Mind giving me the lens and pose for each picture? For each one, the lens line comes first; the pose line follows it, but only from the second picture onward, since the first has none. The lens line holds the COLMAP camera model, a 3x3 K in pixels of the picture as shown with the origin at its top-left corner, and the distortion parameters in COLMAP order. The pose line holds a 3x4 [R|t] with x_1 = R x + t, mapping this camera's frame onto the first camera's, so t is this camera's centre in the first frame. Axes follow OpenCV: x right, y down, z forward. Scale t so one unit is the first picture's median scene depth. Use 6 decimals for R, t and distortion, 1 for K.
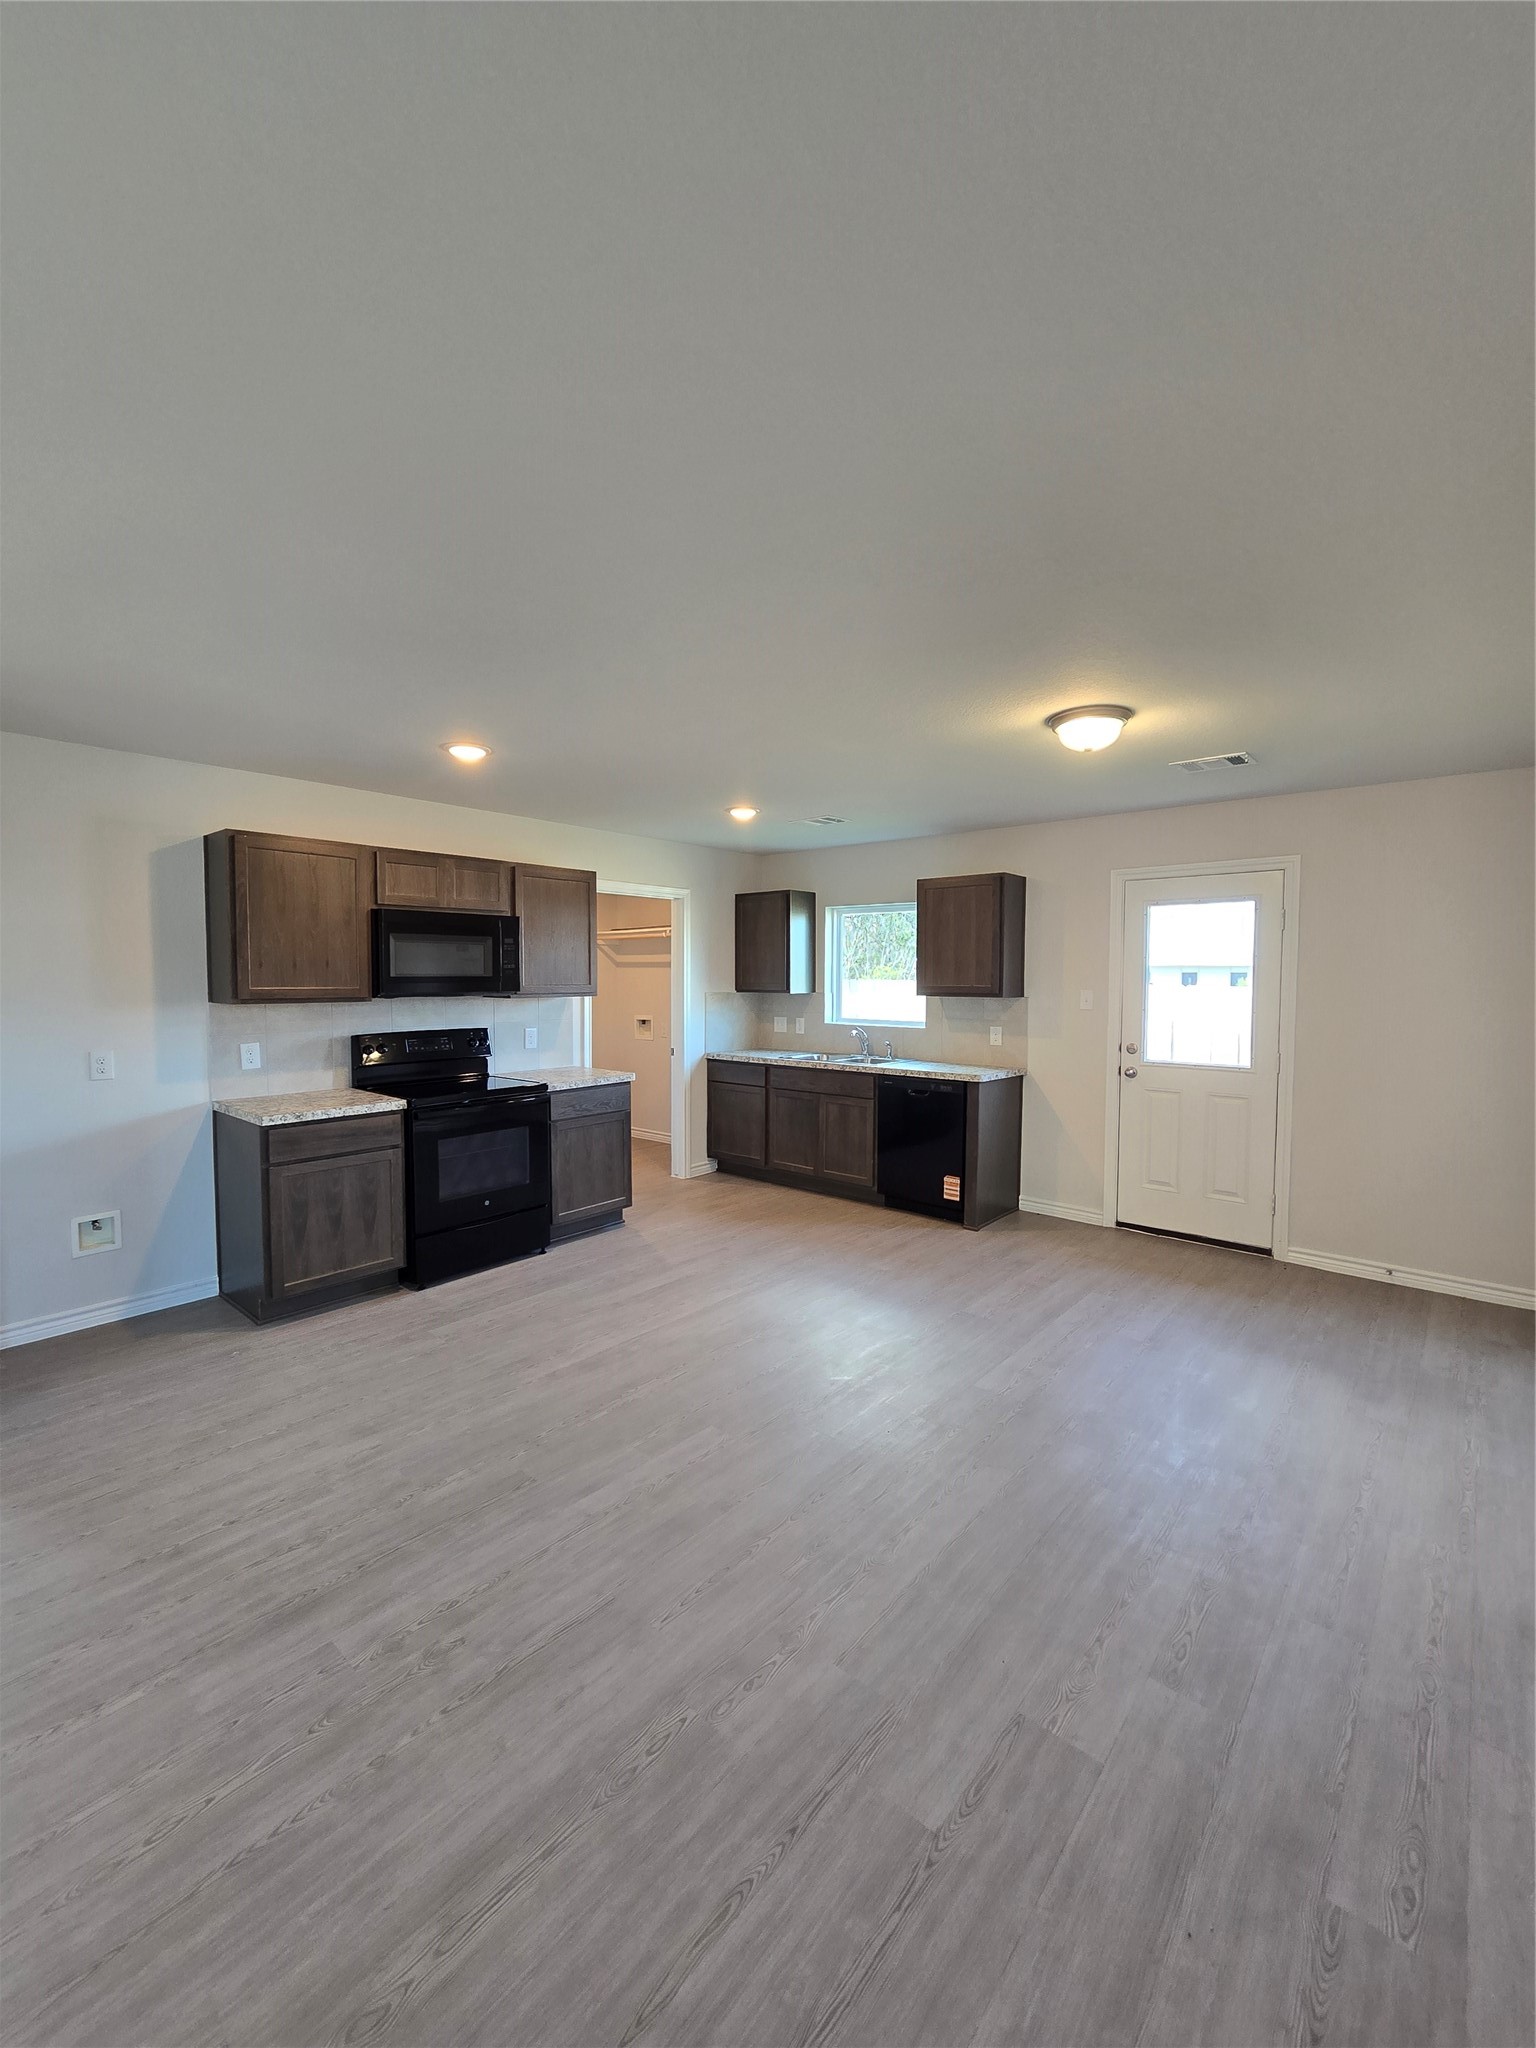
lens RADIAL K [[838.3, 0, 766.8], [0, 838.3, 1022.3], [0, 0, 1]] dist [0.001198, -0.000079]
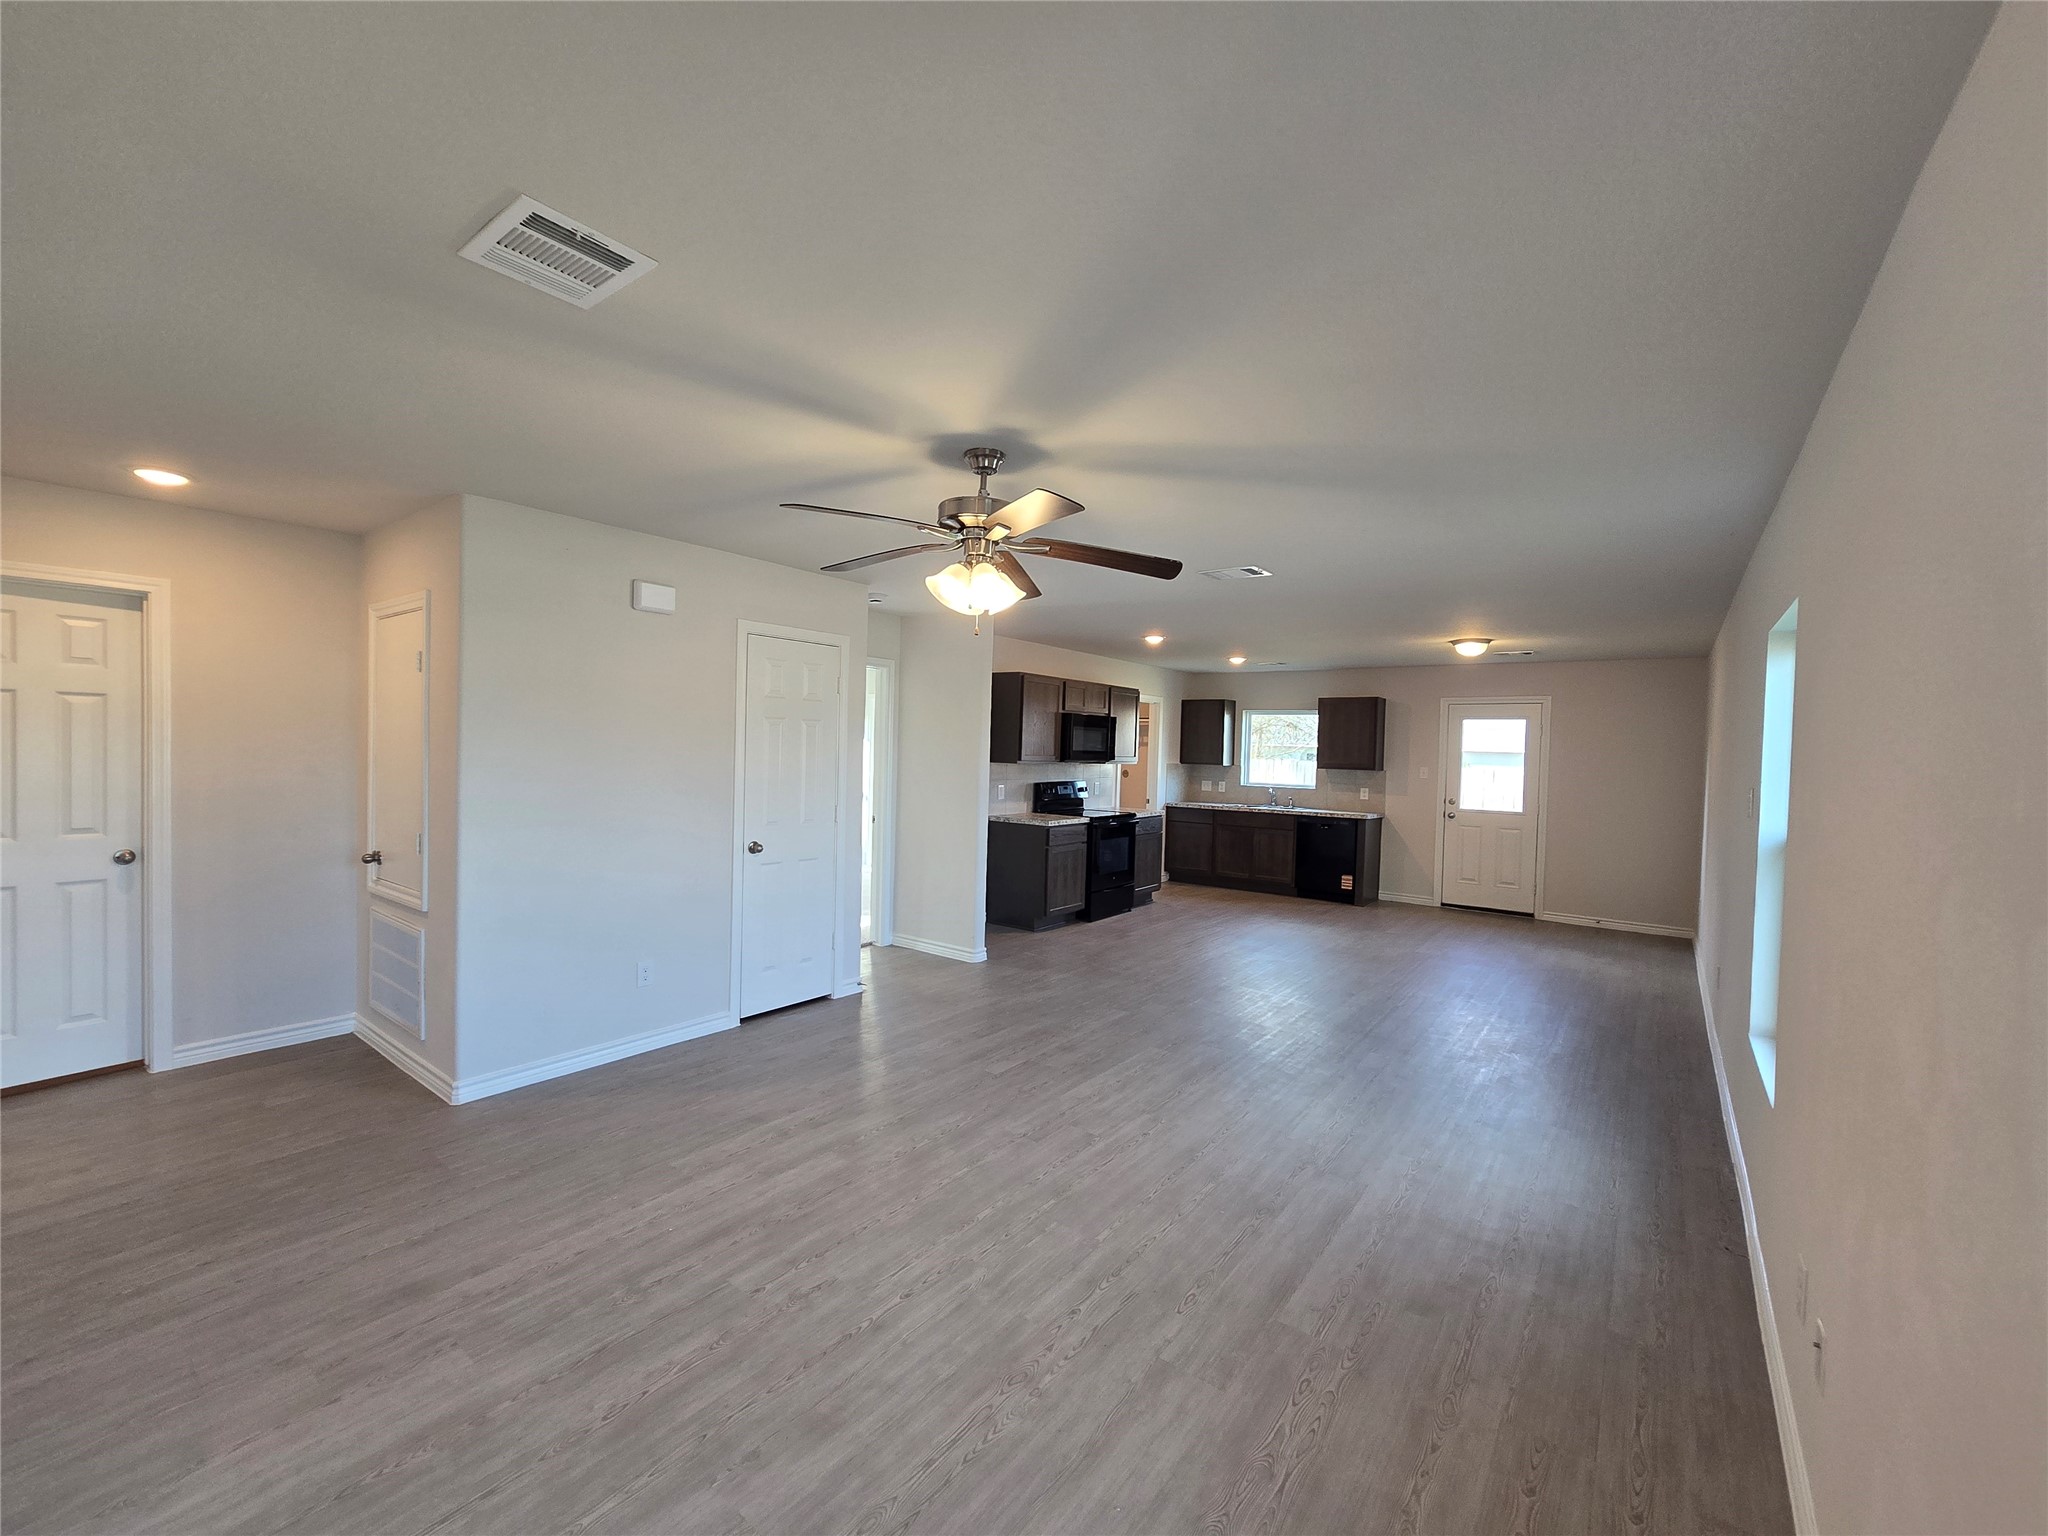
lens RADIAL K [[838.3, 0, 1020.6], [0, 838.3, 766.5], [0, 0, 1]] dist [0.001198, -0.000079]
pose [[0.998014, 0.022785, 0.058729, -0.585163], [-0.020702, 0.999143, -0.035840, 0.042263], [-0.059495, 0.034553, 0.997630, -0.708471]]
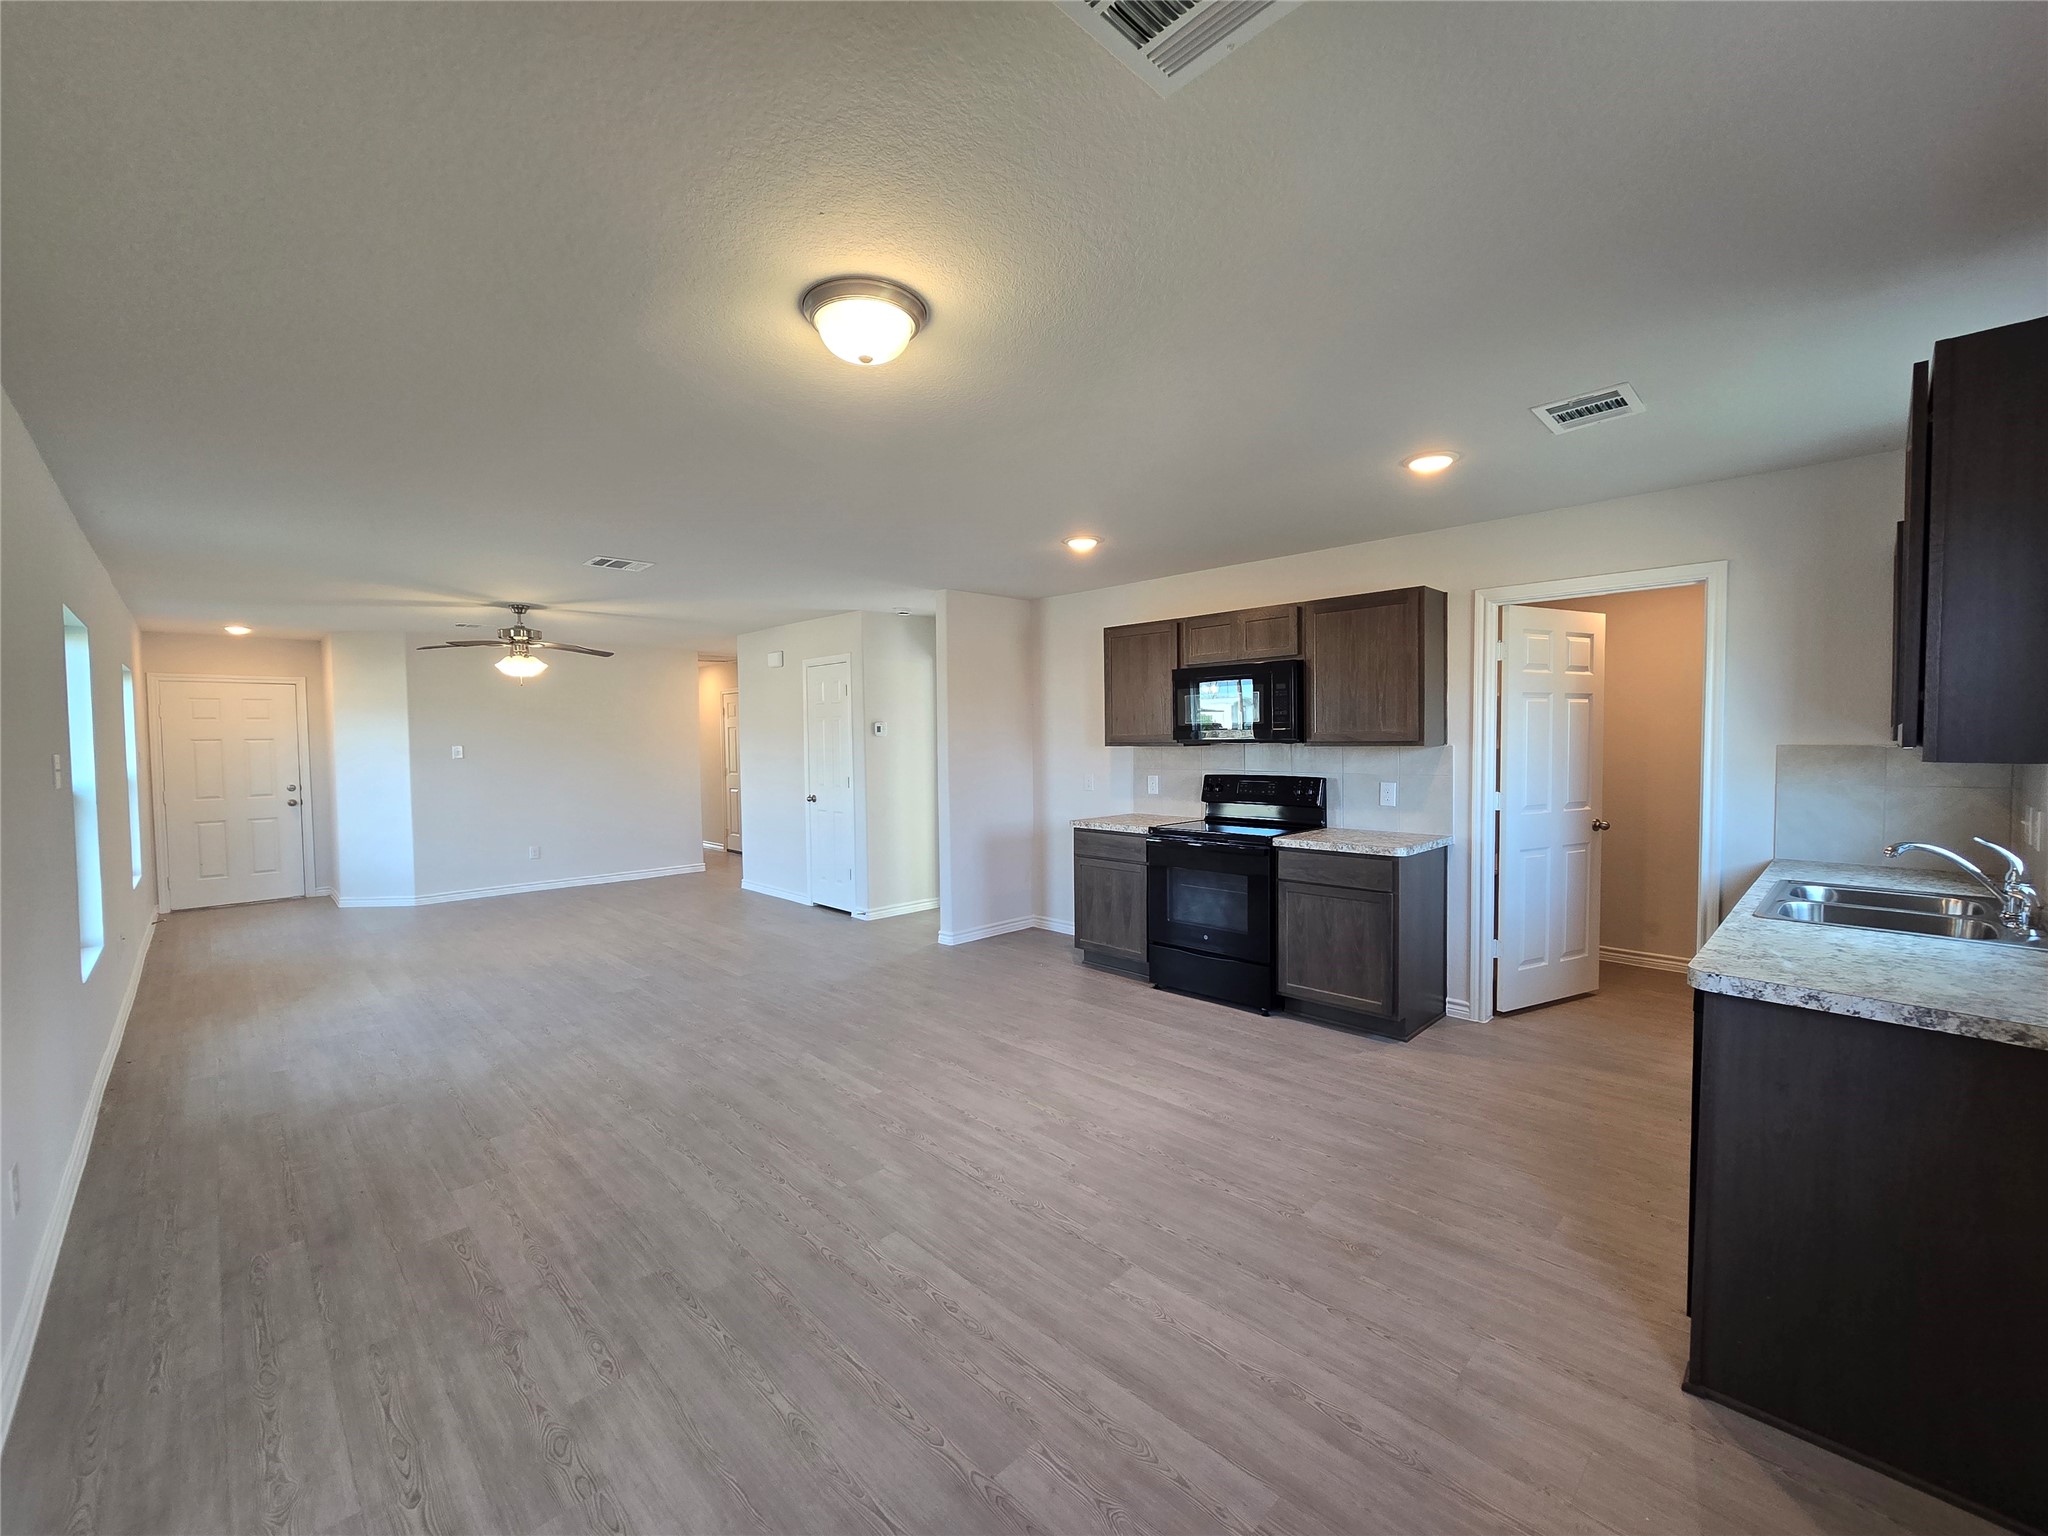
lens RADIAL K [[838.3, 0, 1020.2], [0, 838.3, 769.5], [0, 0, 1]] dist [0.001198, -0.000079]
pose [[-0.084436, 0.035373, -0.995801, 0.668436], [-0.046500, 0.998141, 0.039399, -0.025089], [0.995343, 0.049631, -0.082634, 0.768282]]
